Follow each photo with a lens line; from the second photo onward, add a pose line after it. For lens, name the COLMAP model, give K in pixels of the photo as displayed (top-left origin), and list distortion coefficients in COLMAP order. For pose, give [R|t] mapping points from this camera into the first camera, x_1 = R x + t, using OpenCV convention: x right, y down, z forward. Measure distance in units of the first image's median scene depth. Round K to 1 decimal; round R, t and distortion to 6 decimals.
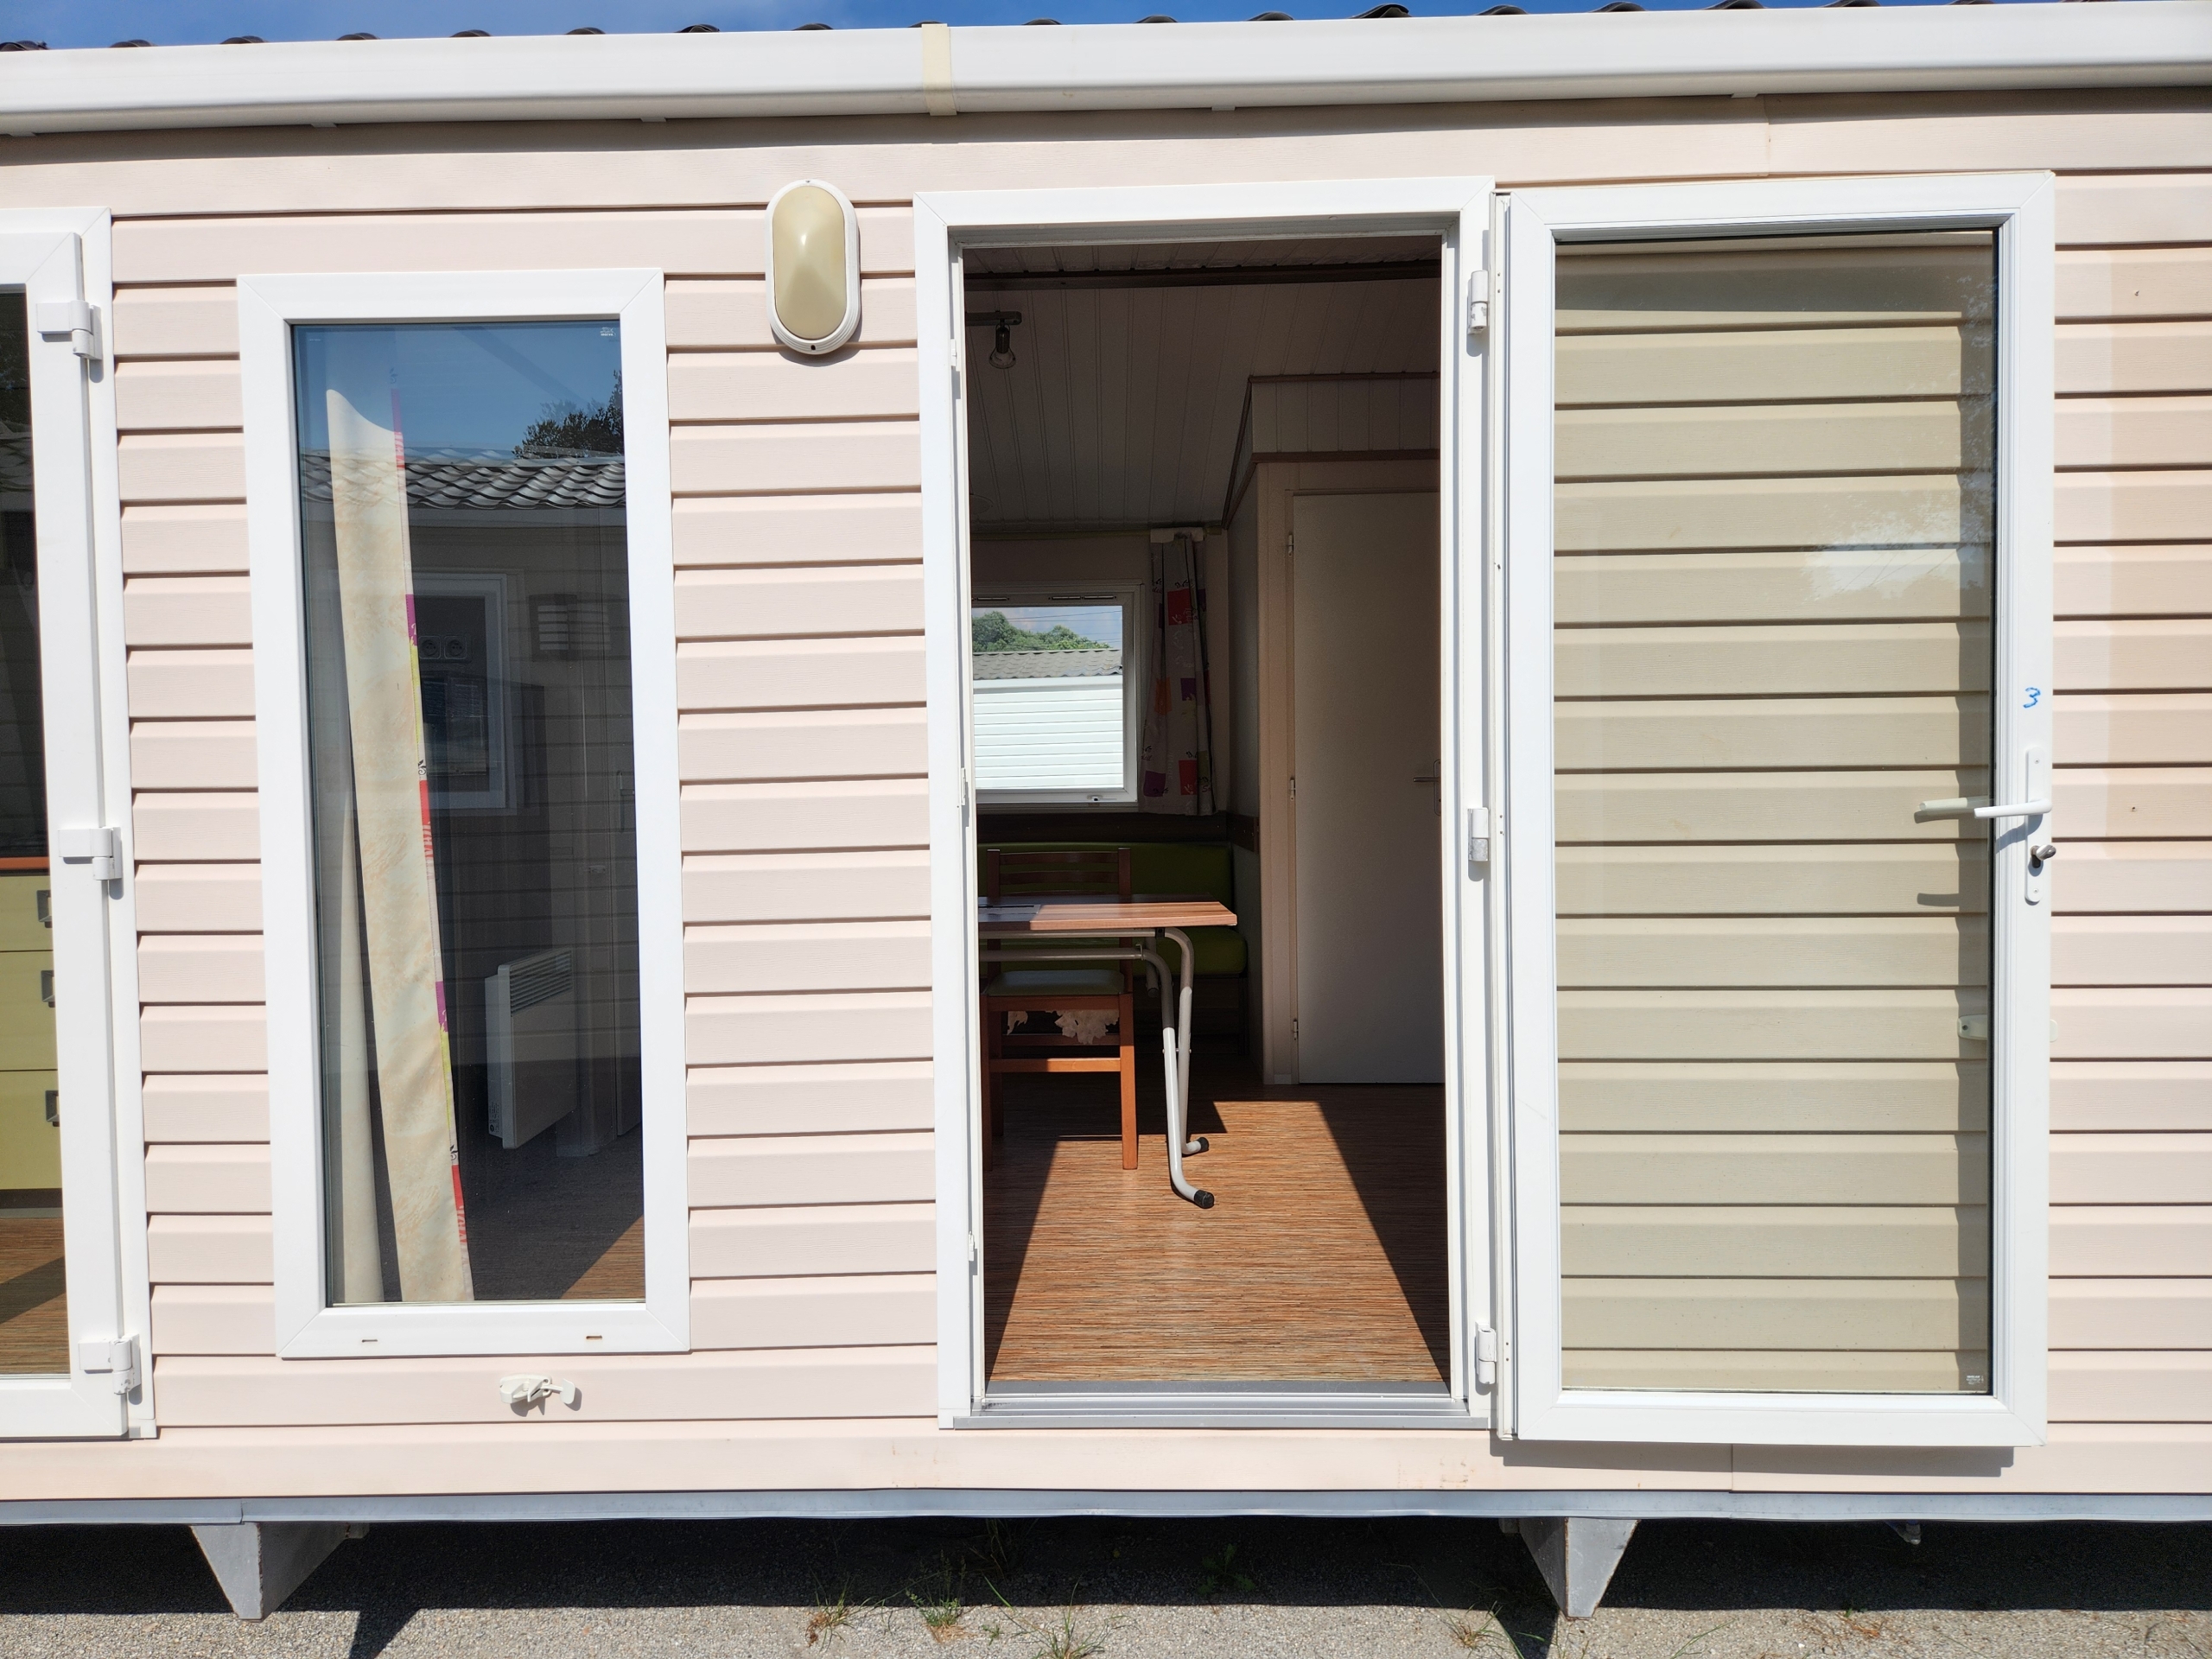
lens RADIAL K [[1489.0, 0, 1104.2], [0, 1489.0, 815.1], [0, 0, 1]] dist [0.053454, -0.048045]
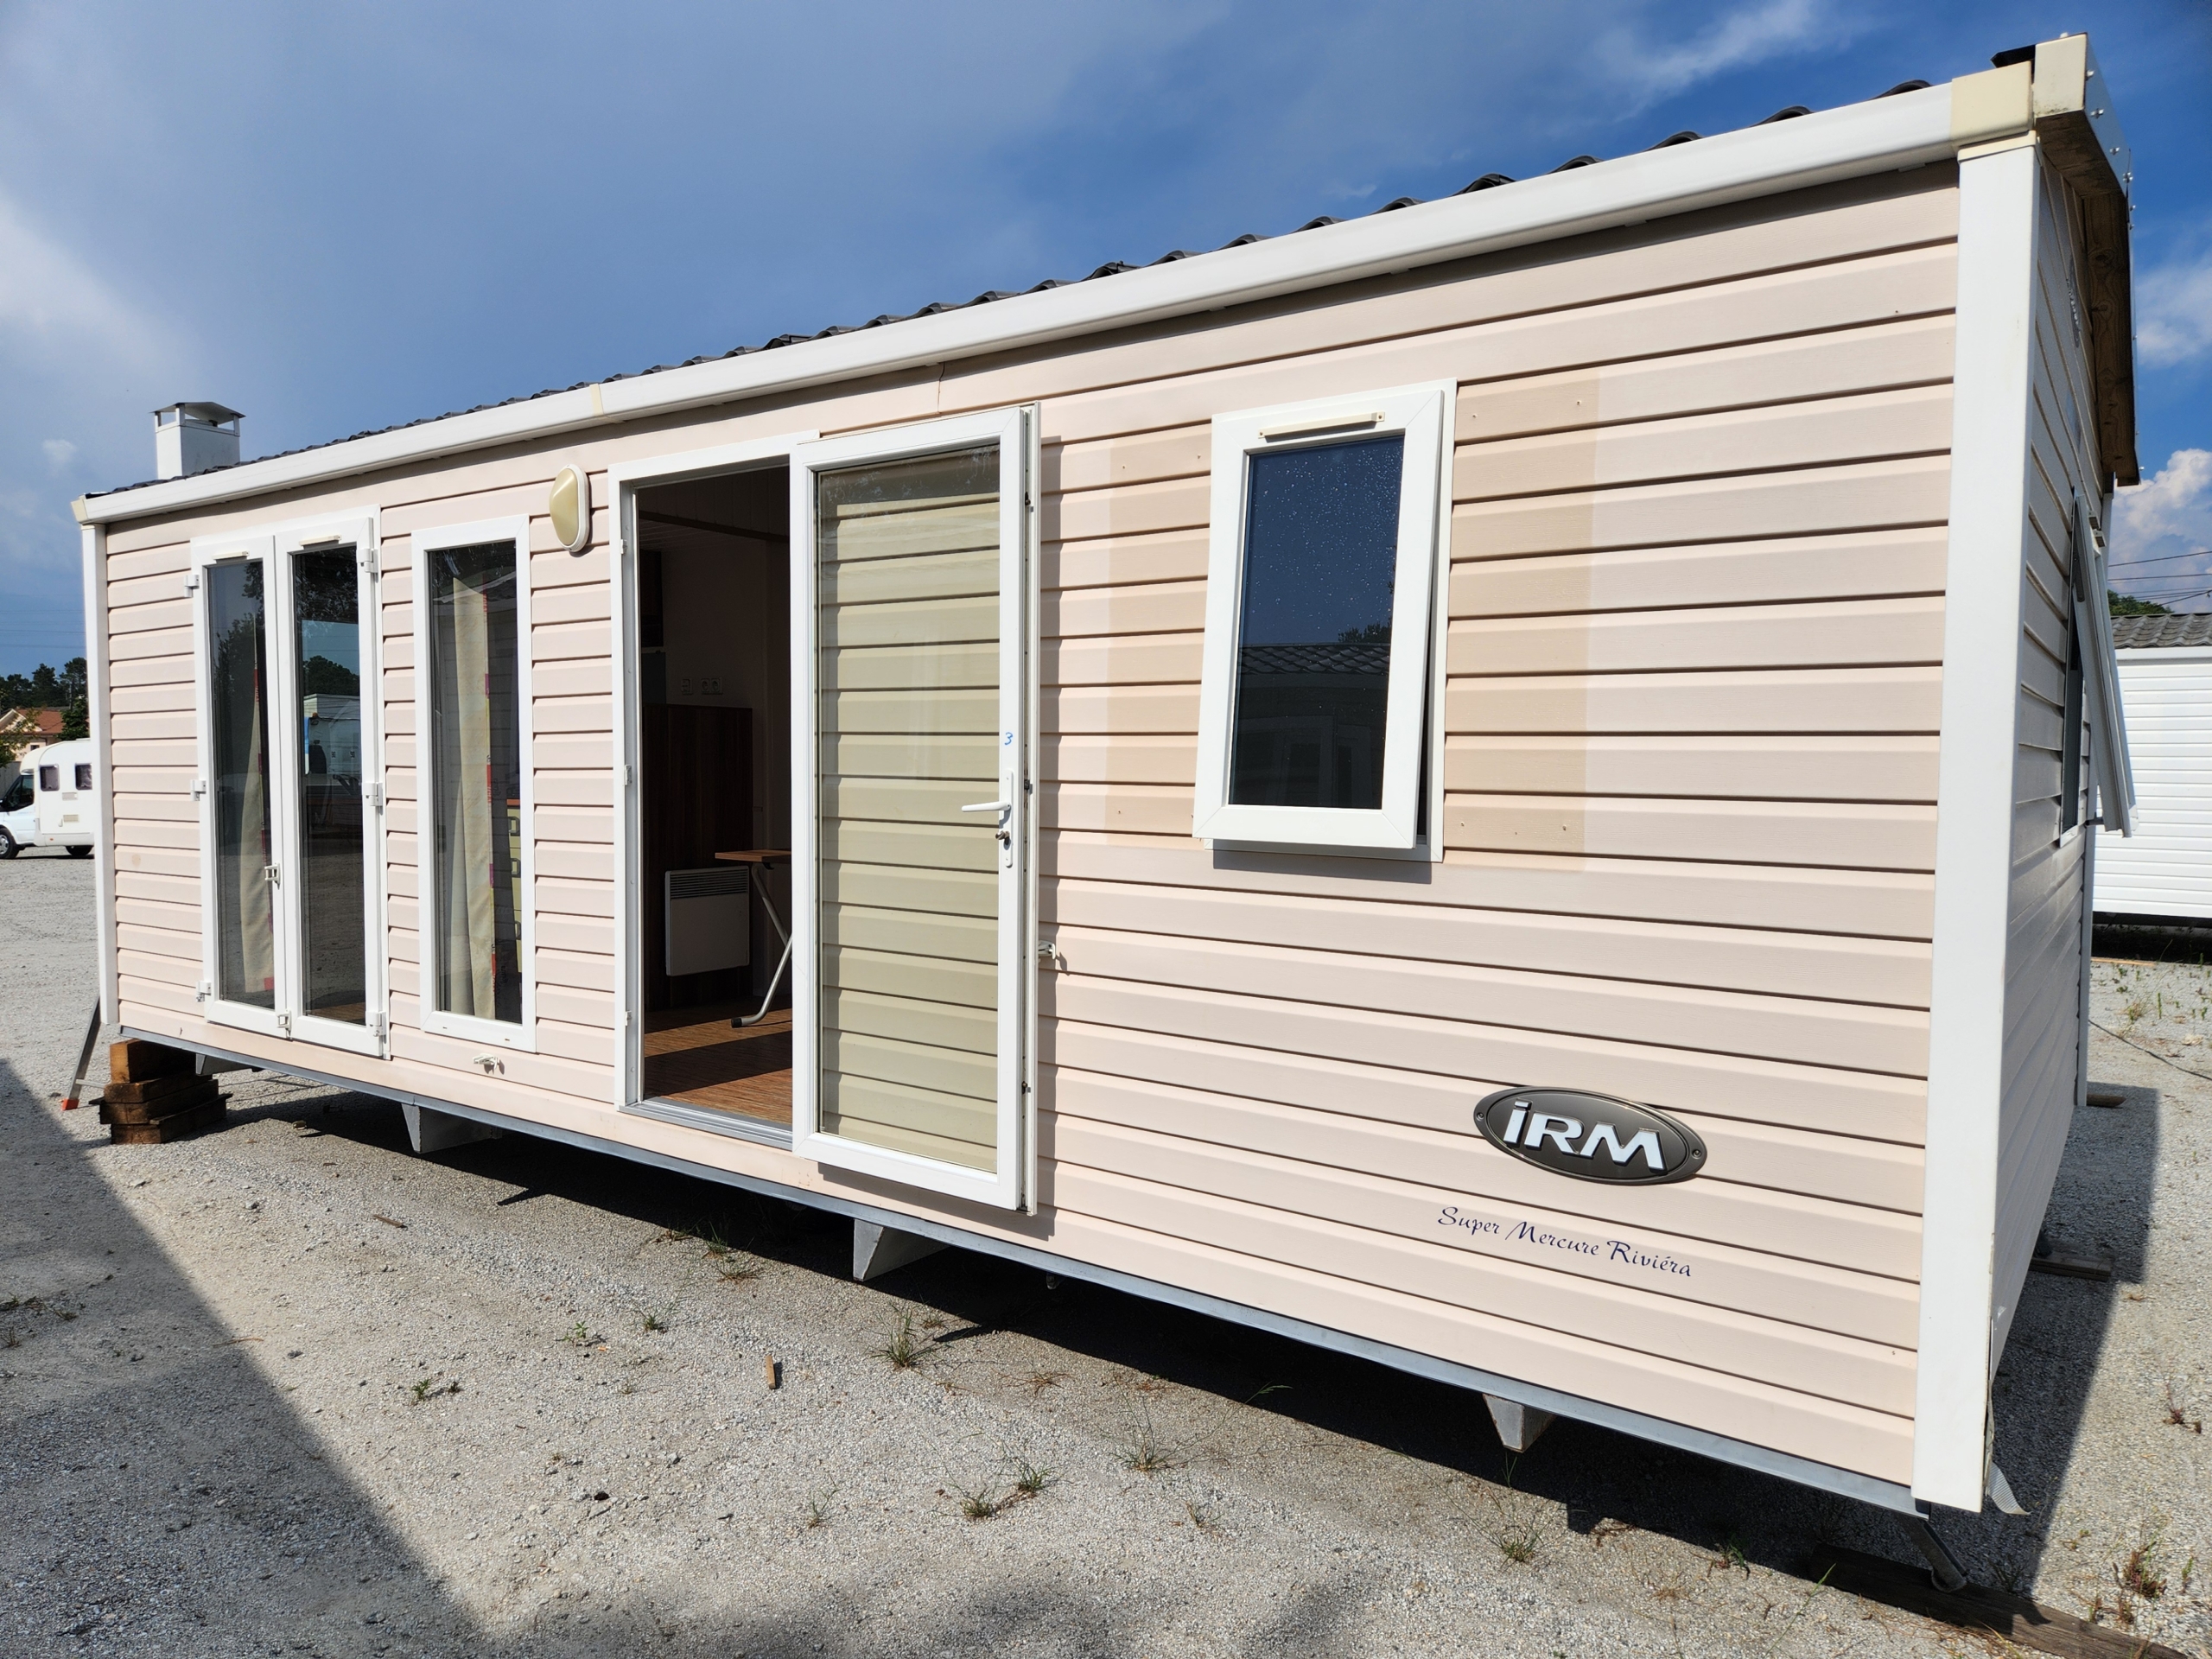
lens RADIAL K [[1489.0, 0, 1101.9], [0, 1489.0, 841.3], [0, 0, 1]] dist [0.053454, -0.048045]
pose [[0.823099, 0.052720, -0.565445, 1.463756], [-0.041041, 0.998600, 0.033364, -0.023157], [0.566413, -0.004255, 0.824111, -0.223011]]
